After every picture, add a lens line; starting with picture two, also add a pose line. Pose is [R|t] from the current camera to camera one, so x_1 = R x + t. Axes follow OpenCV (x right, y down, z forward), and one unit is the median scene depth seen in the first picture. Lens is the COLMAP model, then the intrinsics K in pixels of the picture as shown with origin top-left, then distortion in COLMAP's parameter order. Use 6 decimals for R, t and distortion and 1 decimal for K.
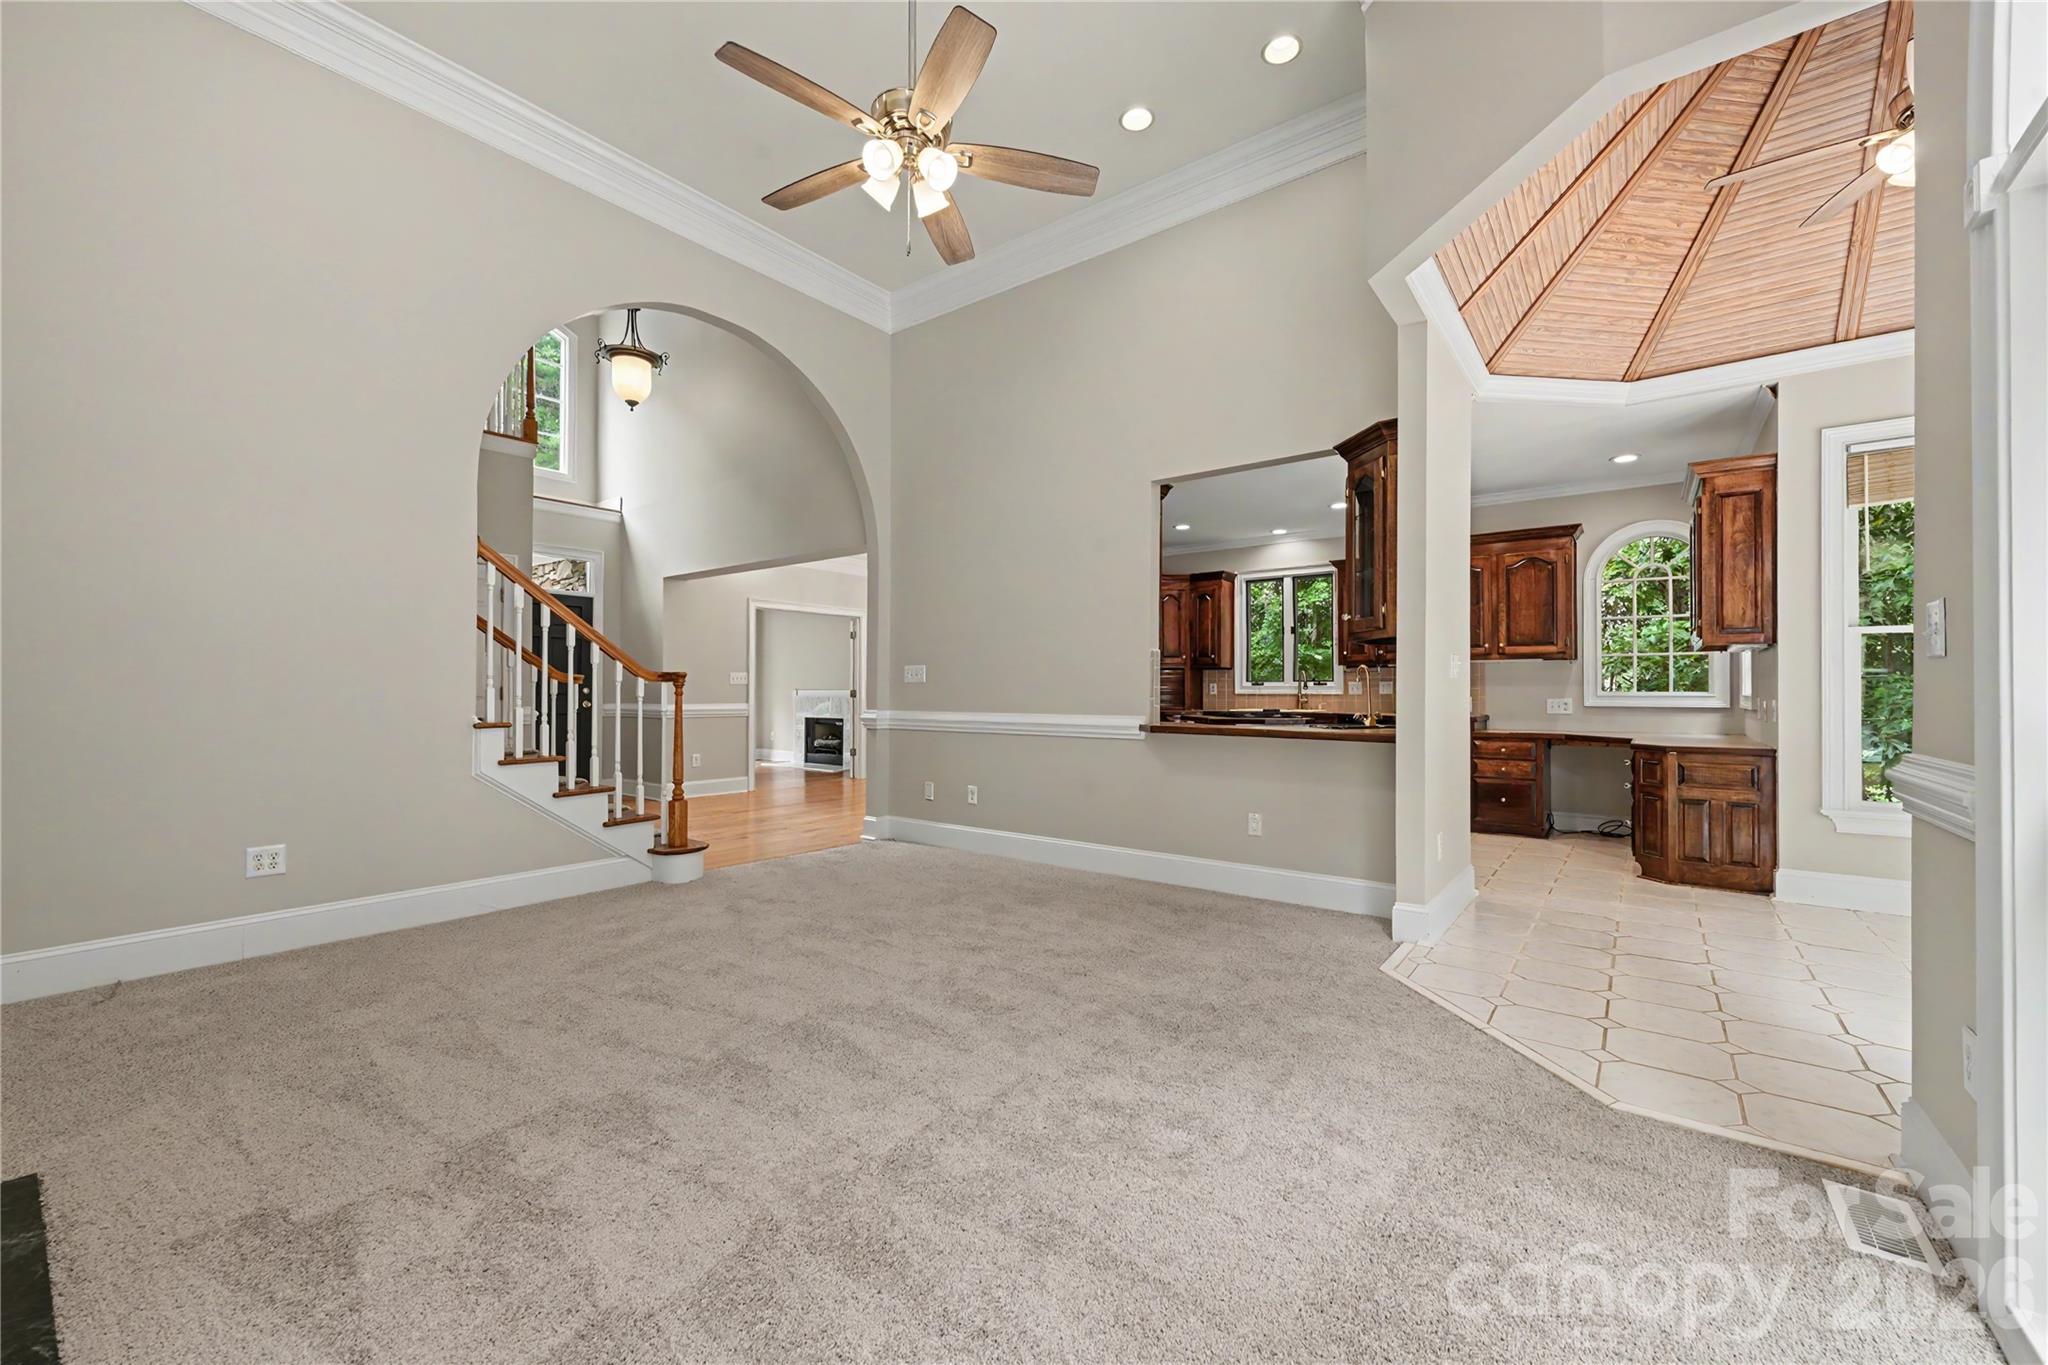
lens RADIAL K [[813.1, 0, 1032.0], [0, 813.1, 683.9], [0, 0, 1]] dist [-0.002678, -0.000181]
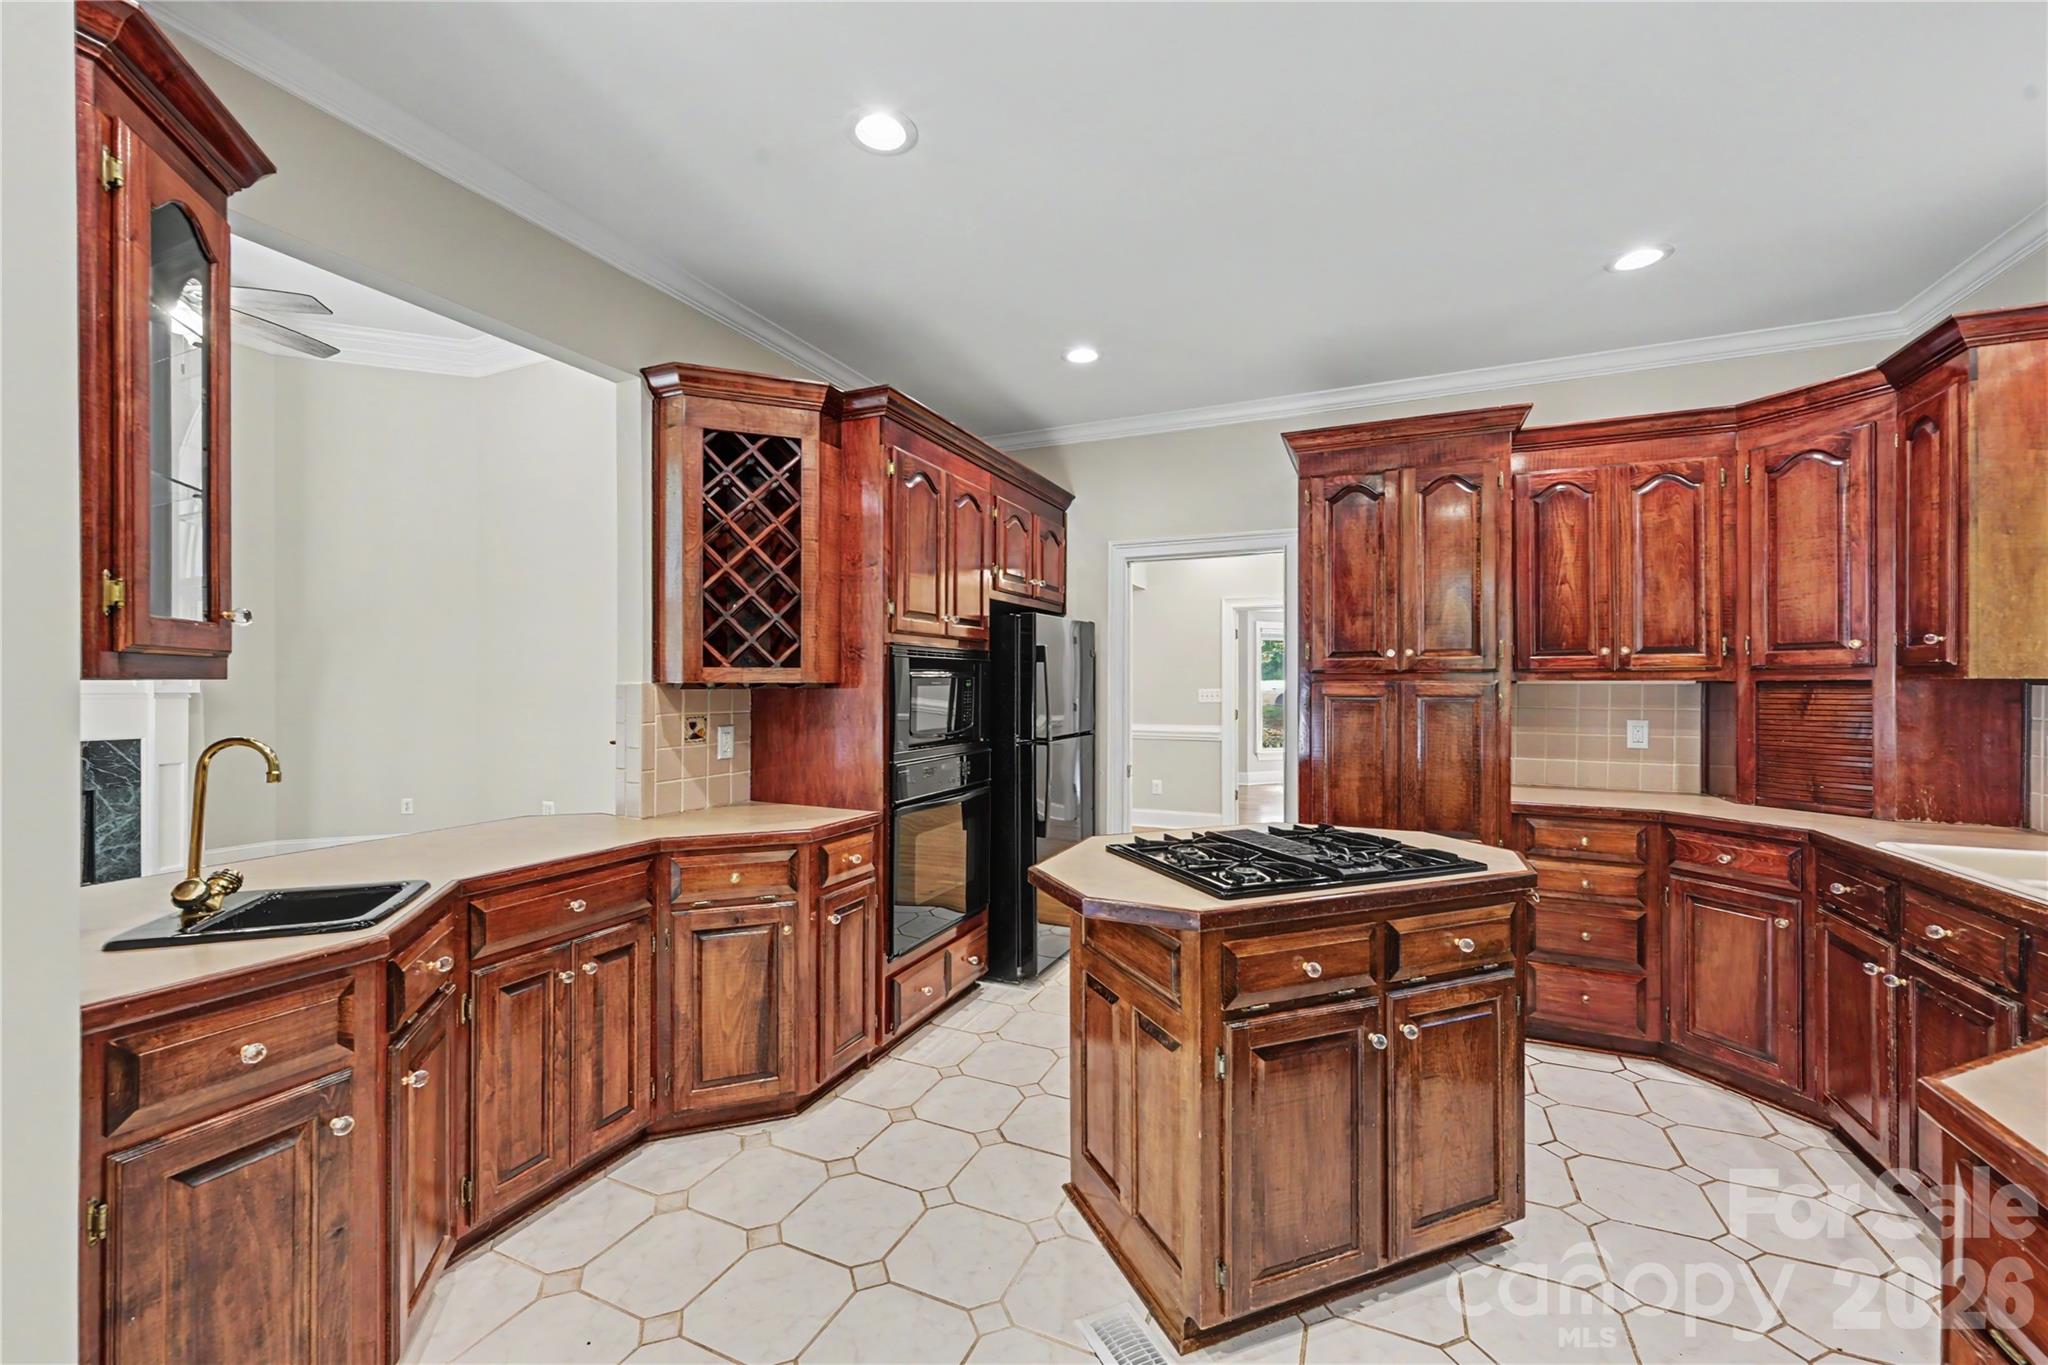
lens RADIAL K [[813.1, 0, 1026.6], [0, 813.1, 684.5], [0, 0, 1]] dist [-0.002678, -0.000181]
pose [[0.218865, 0.000798, -0.975755, 0.436963], [0.007970, 0.999965, 0.002606, -0.022565], [0.975723, -0.008347, 0.218851, 0.662481]]
